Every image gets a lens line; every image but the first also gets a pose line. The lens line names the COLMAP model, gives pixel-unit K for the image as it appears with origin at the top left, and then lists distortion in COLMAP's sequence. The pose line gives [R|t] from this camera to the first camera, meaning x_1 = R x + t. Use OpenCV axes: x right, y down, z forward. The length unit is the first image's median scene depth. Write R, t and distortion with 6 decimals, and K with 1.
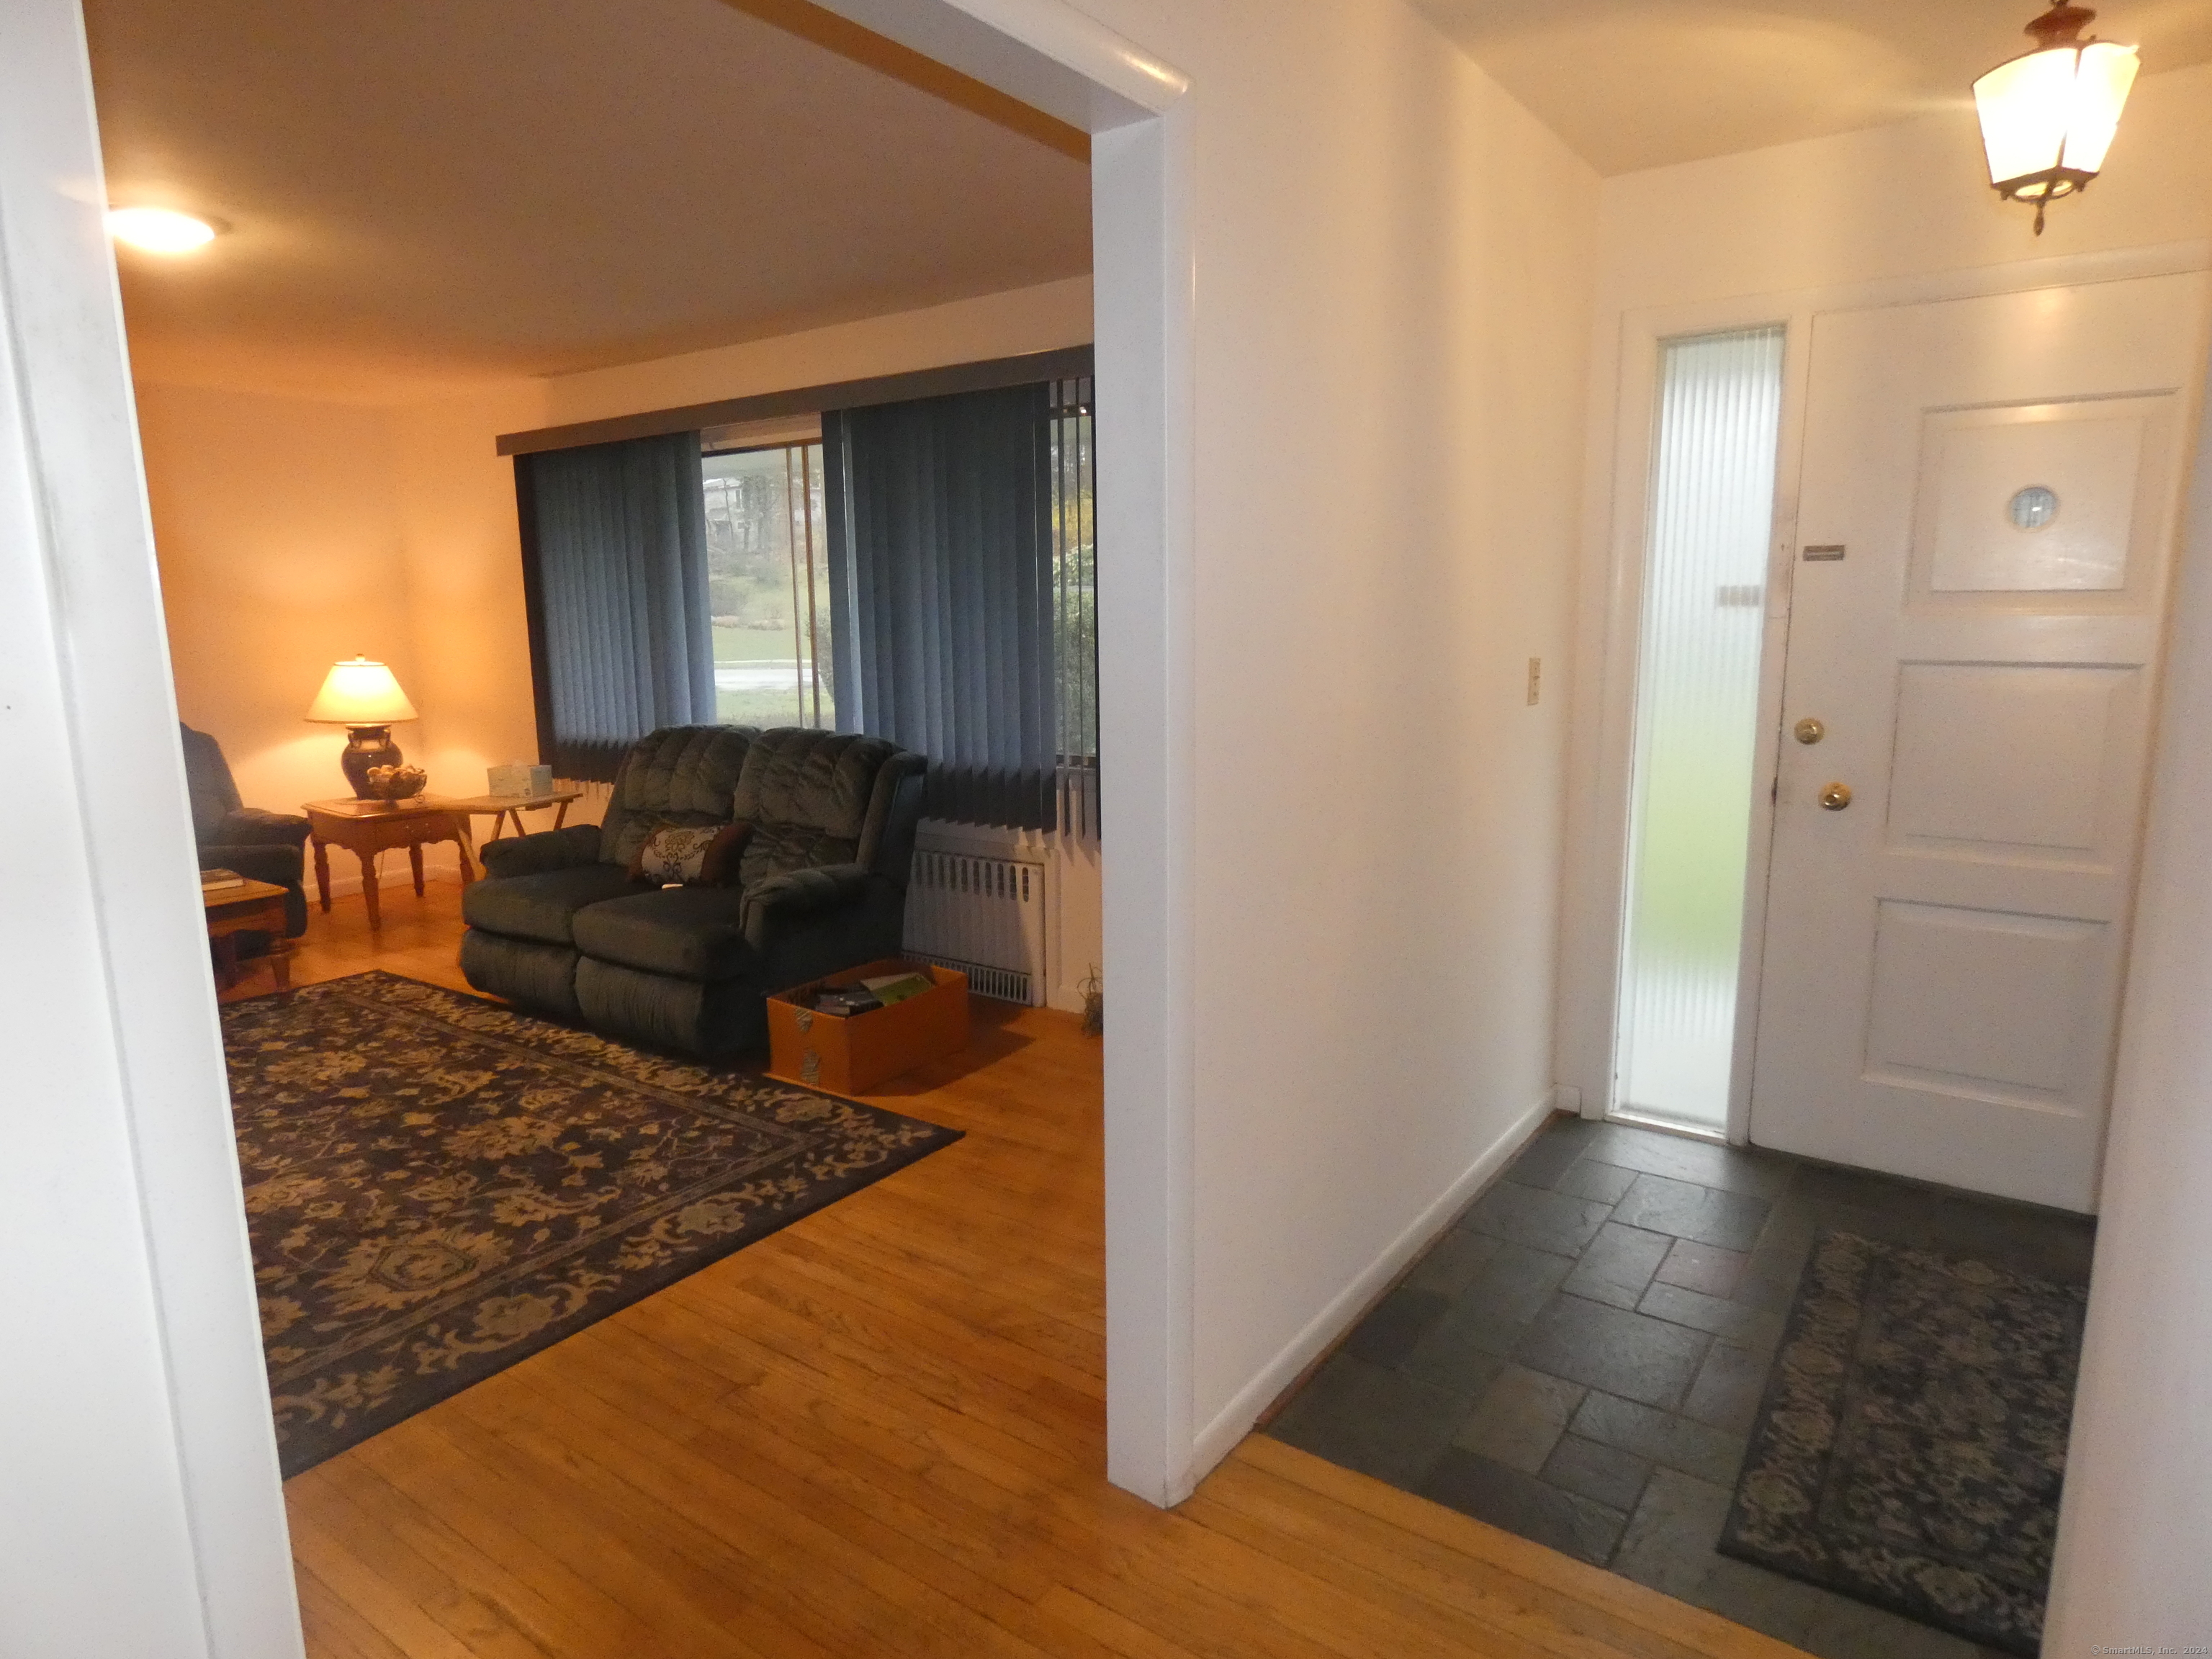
lens RADIAL K [[1323.4, 0, 1106.0], [0, 1323.4, 829.5], [0, 0, 1]] dist [-0.004225, 0.001995]
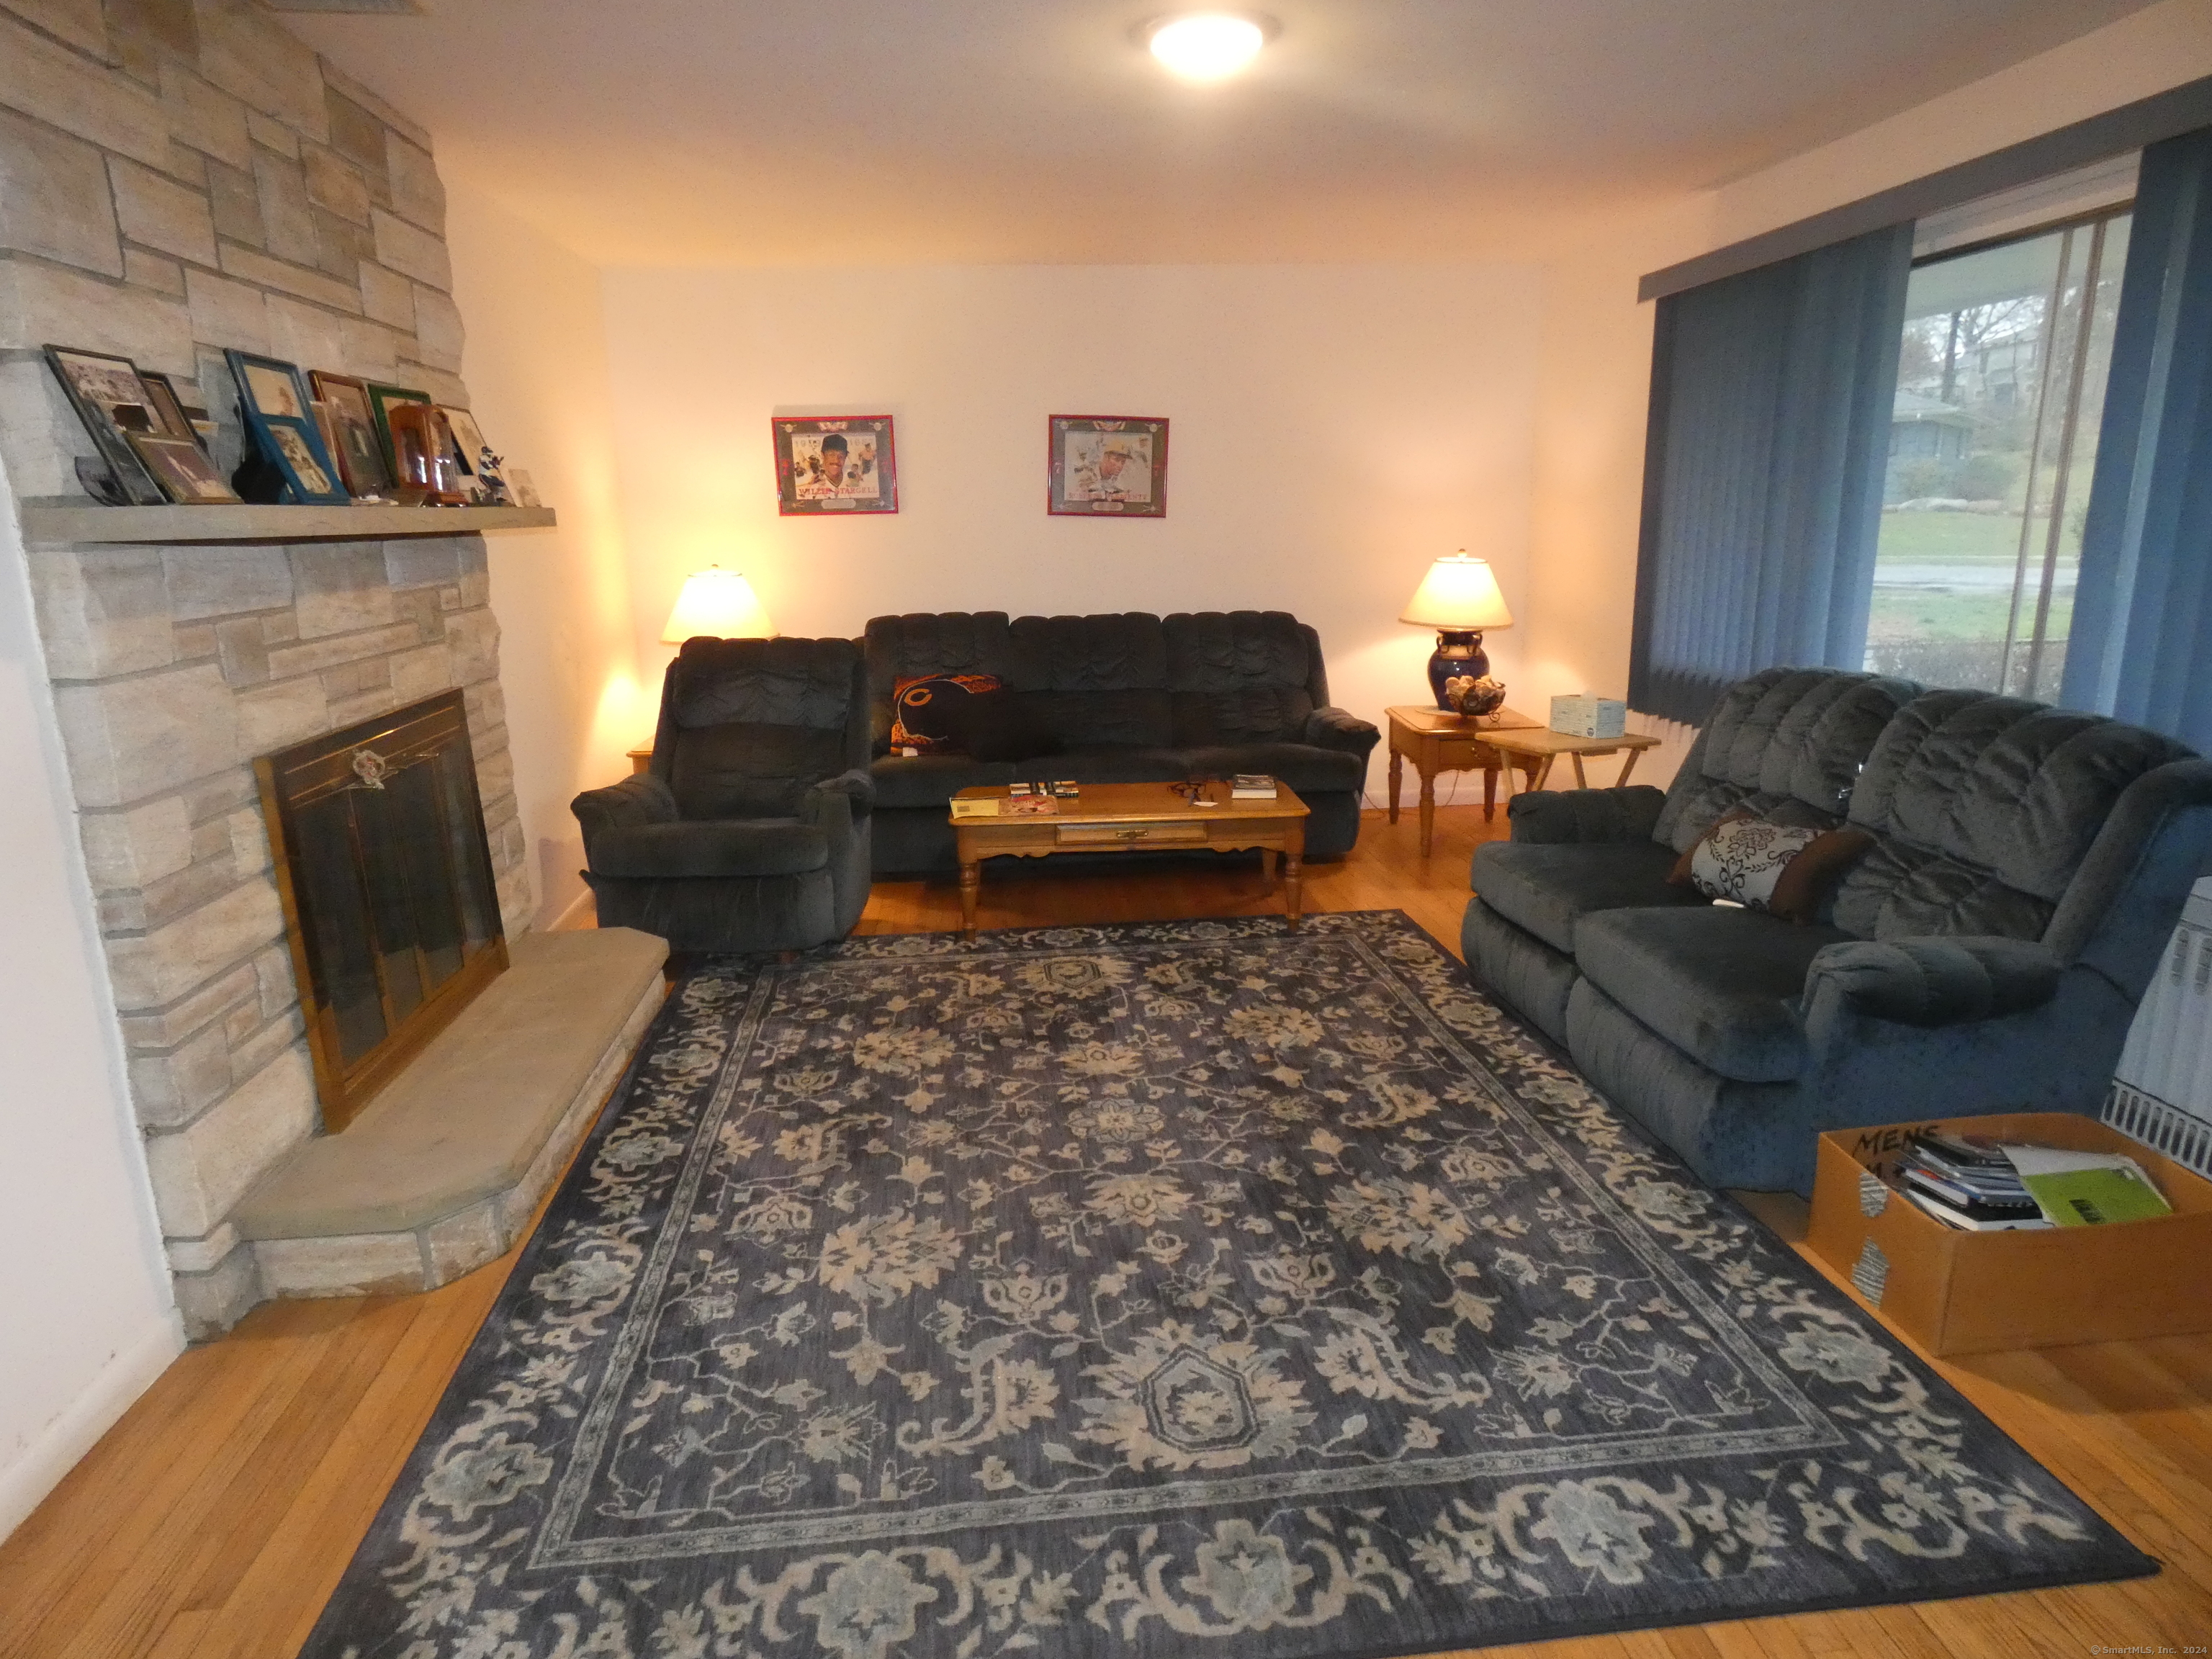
lens RADIAL K [[1323.4, 0, 1106.0], [0, 1323.4, 829.5], [0, 0, 1]] dist [-0.004225, 0.001995]
pose [[0.658366, 0.179876, -0.730889, -0.050859], [-0.120029, 0.983689, 0.133973, -0.059701], [0.743066, -0.000475, 0.669218, 0.350031]]
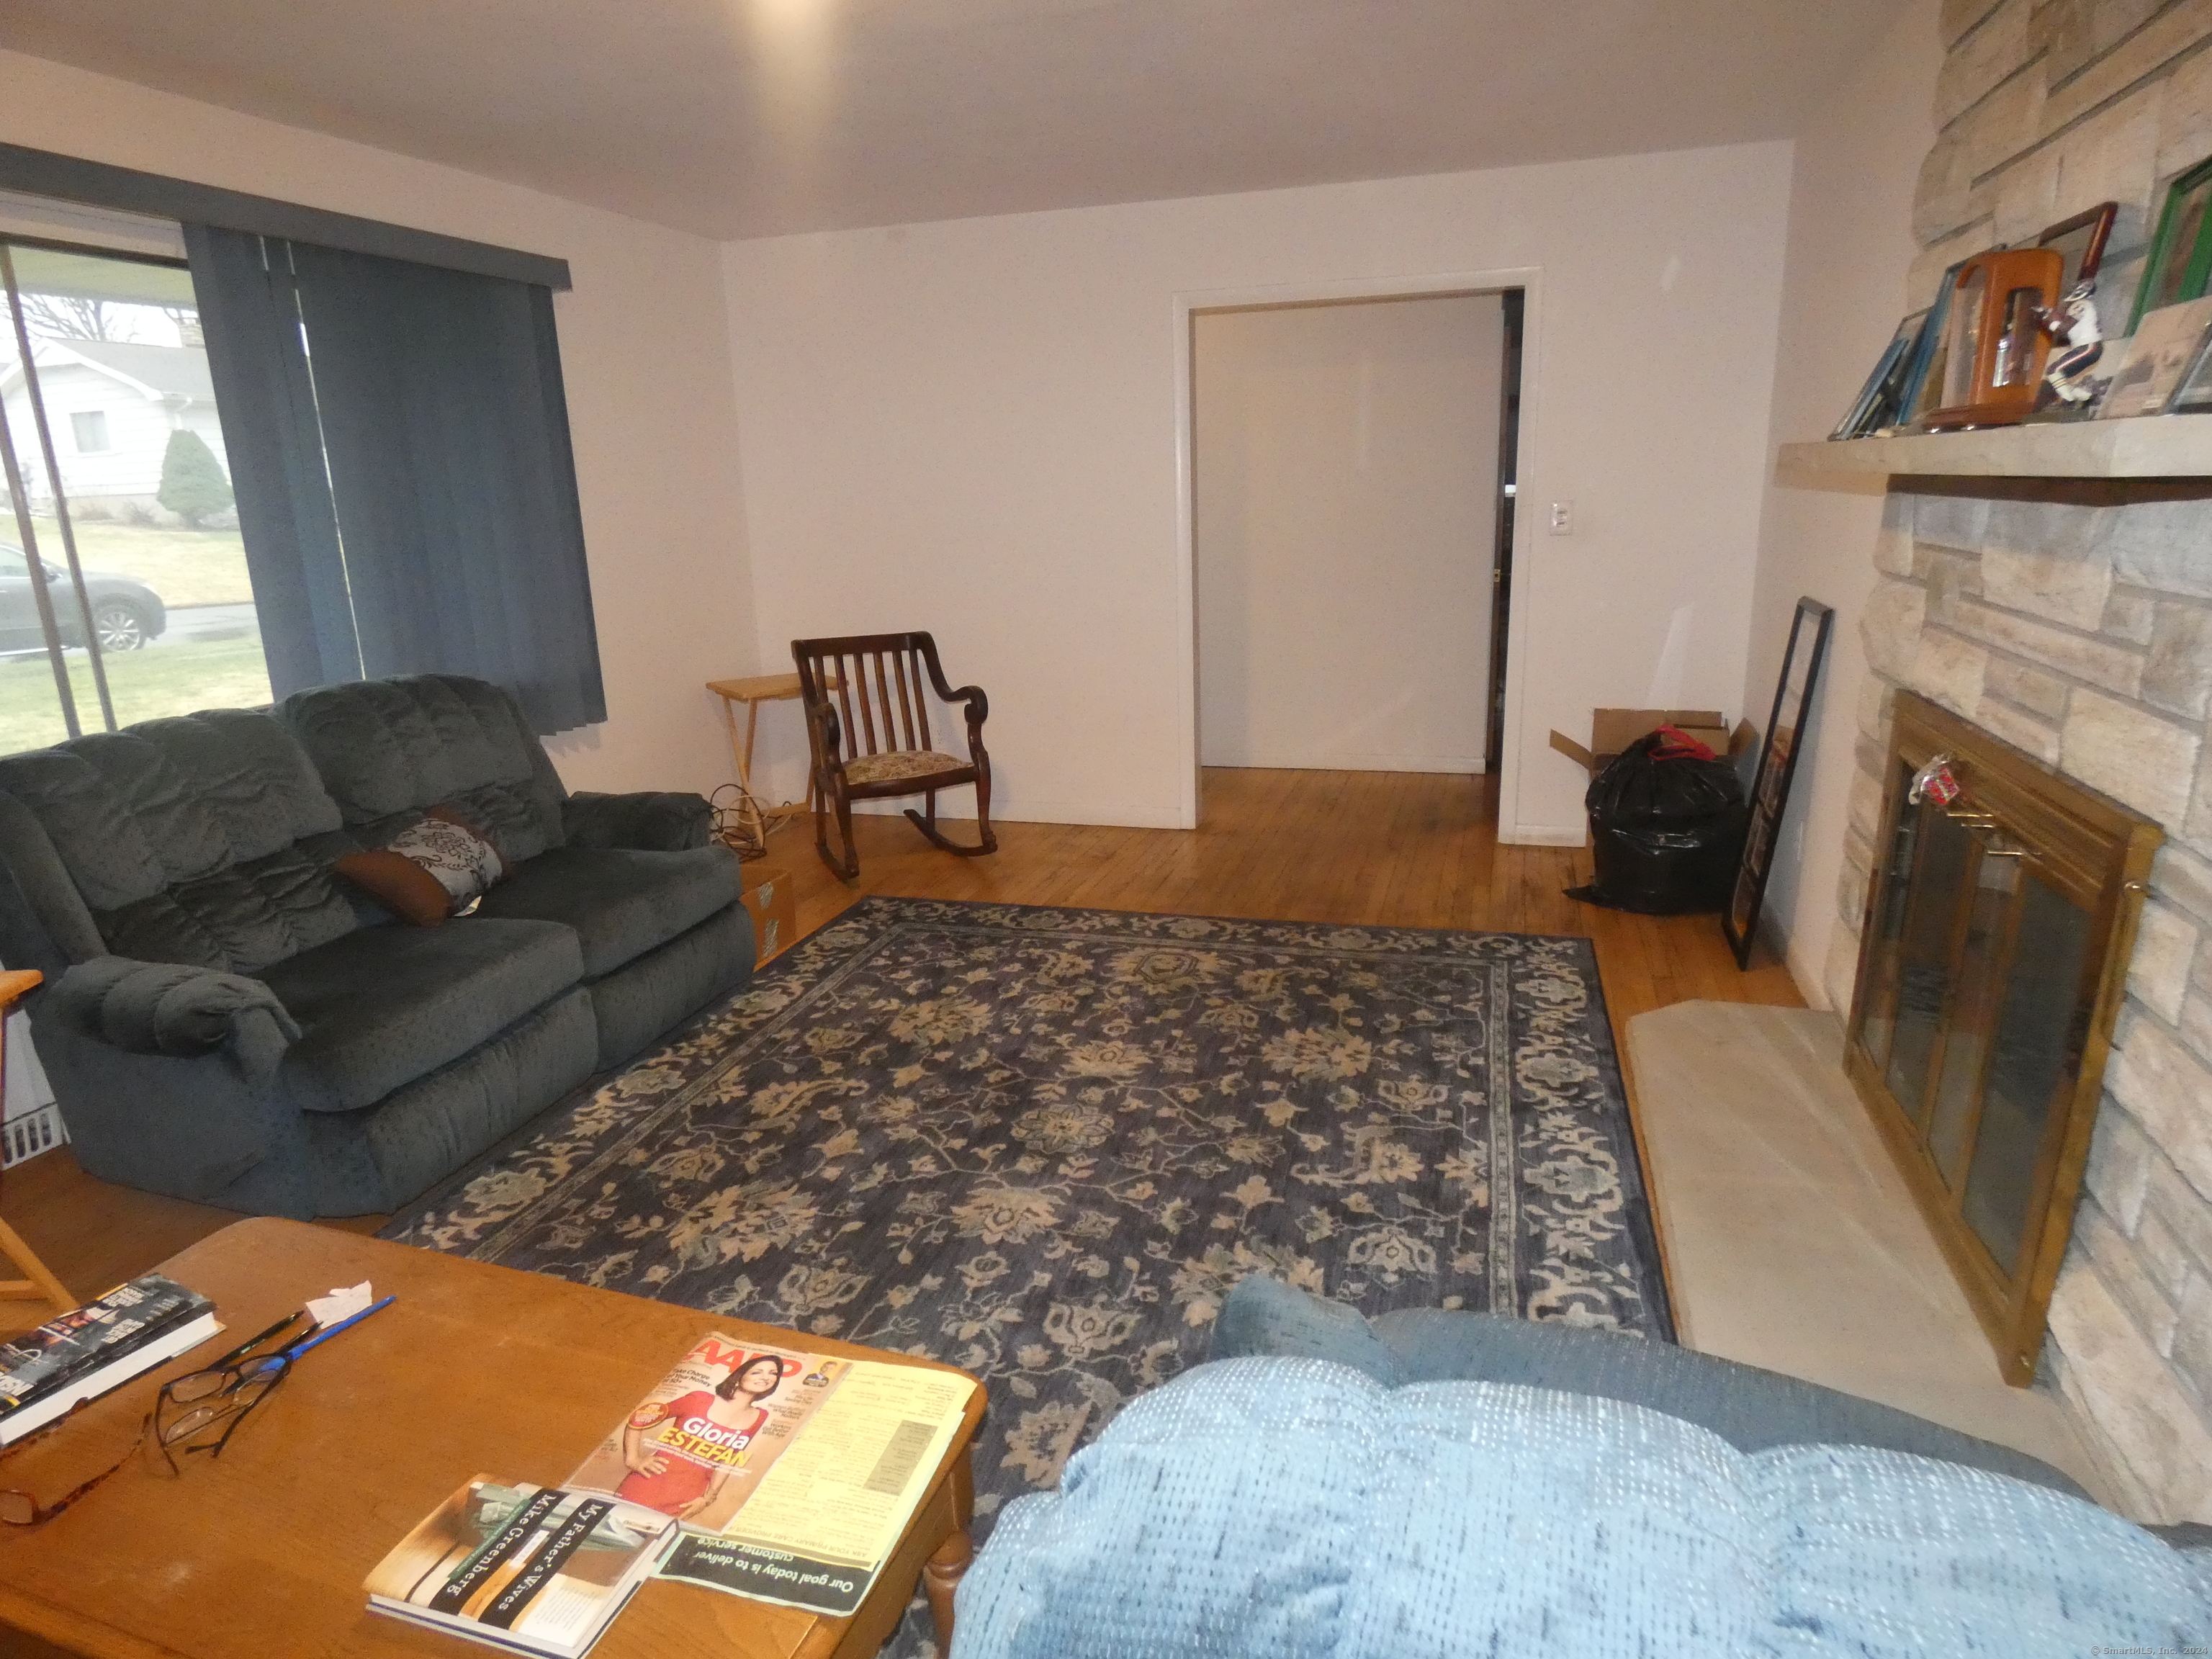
lens RADIAL K [[1320.5, 0, 1101.3], [0, 1320.5, 819.4], [0, 0, 1]] dist [-0.001168, -0.005021]
pose [[-0.313832, -0.215053, 0.924804, -1.306029], [0.197713, 0.937860, 0.285182, -0.163390], [-0.928665, 0.272345, -0.251812, 1.029065]]
